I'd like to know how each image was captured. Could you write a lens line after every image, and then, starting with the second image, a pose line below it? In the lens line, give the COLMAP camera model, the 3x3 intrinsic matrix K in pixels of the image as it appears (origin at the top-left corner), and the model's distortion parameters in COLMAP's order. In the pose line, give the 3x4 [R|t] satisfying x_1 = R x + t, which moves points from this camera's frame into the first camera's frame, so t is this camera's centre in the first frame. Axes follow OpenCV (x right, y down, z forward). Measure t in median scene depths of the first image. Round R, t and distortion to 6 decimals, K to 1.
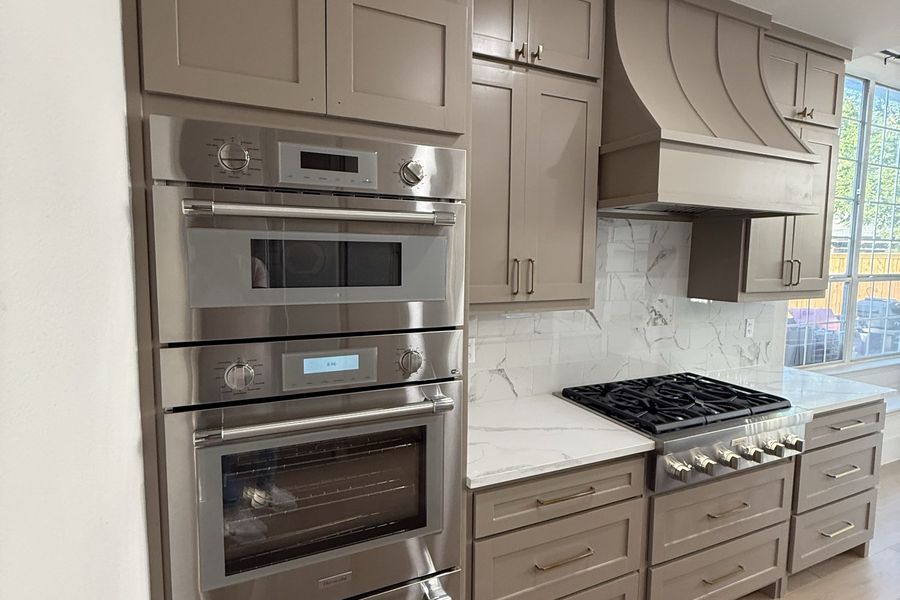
lens RADIAL K [[472.1, 0, 448.7], [0, 472.1, 298.1], [0, 0, 1]] dist [0.001325, -0.000129]
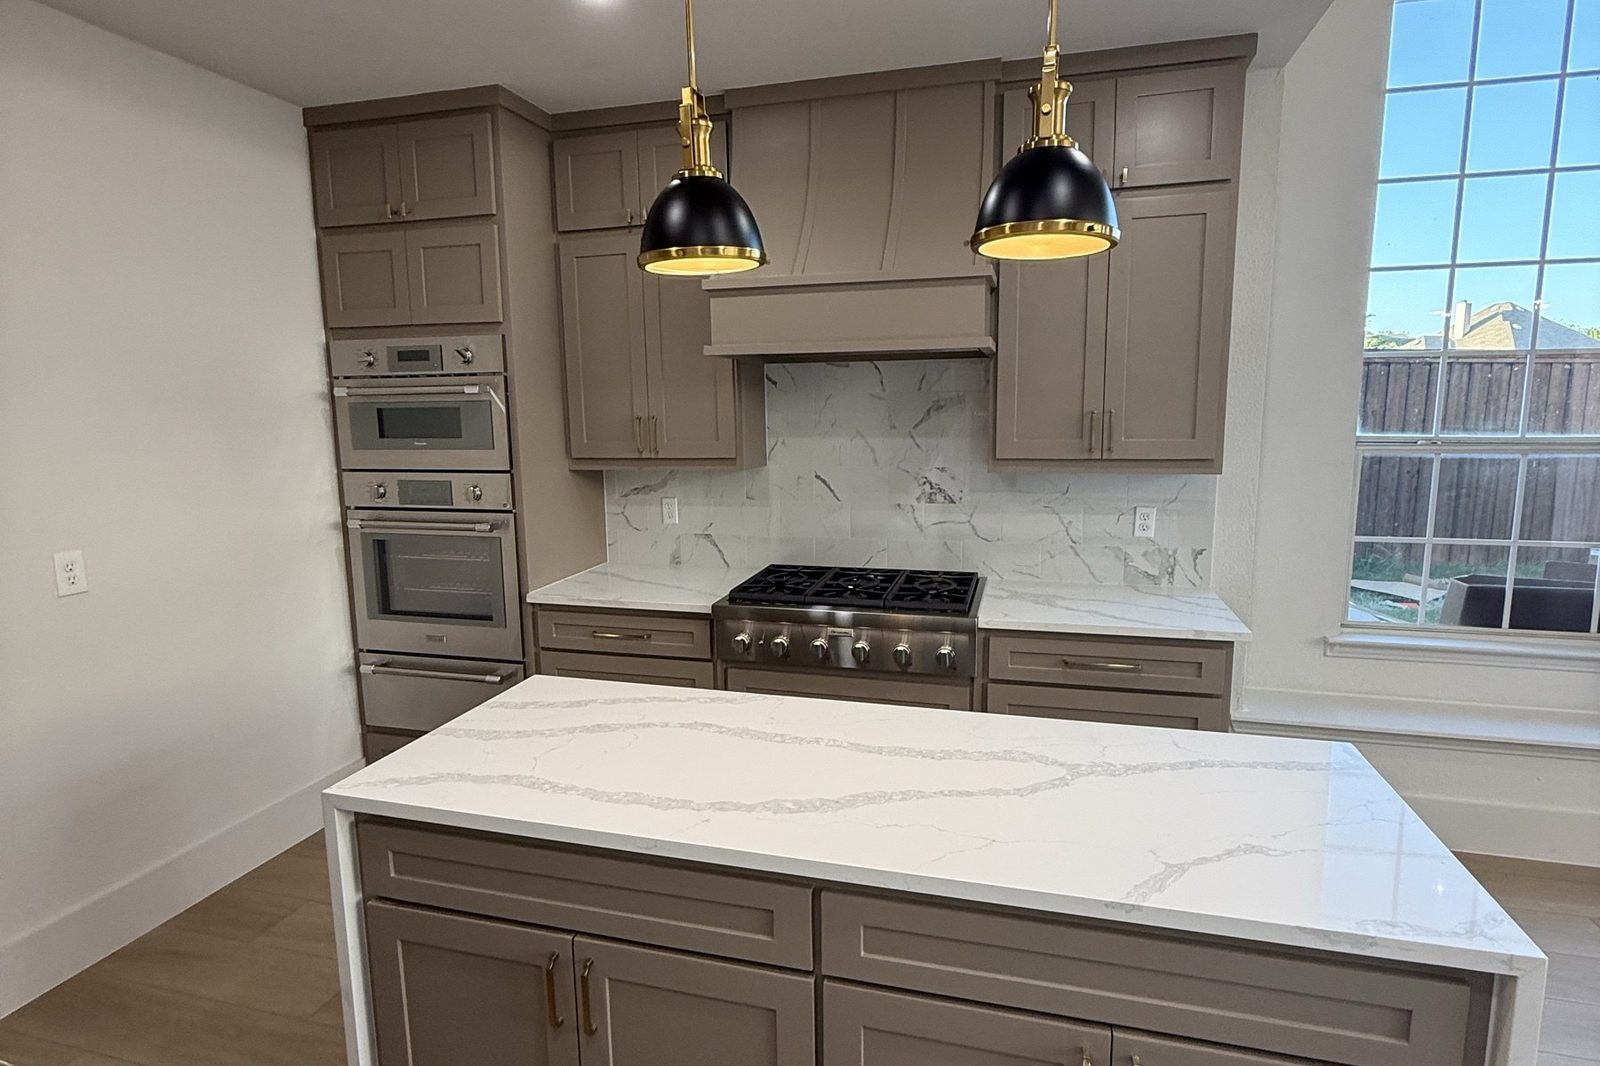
lens RADIAL K [[839.2, 0, 803.6], [0, 839.2, 531.1], [0, 0, 1]] dist [0.001325, -0.000129]
pose [[0.777368, 0.076668, -0.624357, 1.109000], [-0.037172, 0.996409, 0.076073, 0.009661], [0.627947, -0.035929, 0.777426, -0.146335]]
